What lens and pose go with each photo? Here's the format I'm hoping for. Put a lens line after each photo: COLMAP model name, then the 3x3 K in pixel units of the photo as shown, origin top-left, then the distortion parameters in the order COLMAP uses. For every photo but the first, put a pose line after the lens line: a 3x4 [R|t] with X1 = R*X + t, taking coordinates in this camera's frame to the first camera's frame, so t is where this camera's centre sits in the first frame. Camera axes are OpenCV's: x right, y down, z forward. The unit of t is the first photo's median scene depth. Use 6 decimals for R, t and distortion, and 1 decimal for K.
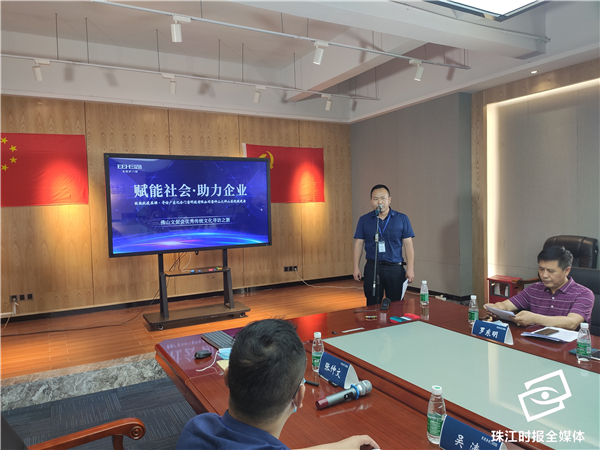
lens RADIAL K [[449.2, 0, 300.0], [0, 449.2, 225.0], [0, 0, 1]] dist [0.094446, -0.144408]
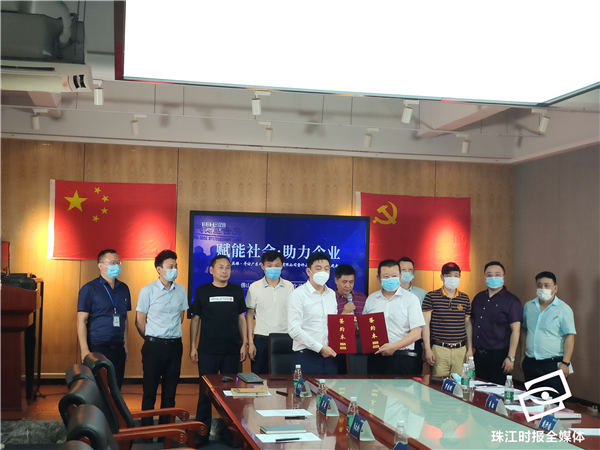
lens RADIAL K [[901.4, 0, 300.0], [0, 901.4, 225.0], [0, 0, 1]] dist [0.138266, 0.022700]
pose [[0.949964, 0.037040, -0.310155, 0.325216], [-0.064007, 0.994957, -0.077221, 0.006184], [0.305731, 0.093209, 0.947545, -0.625618]]
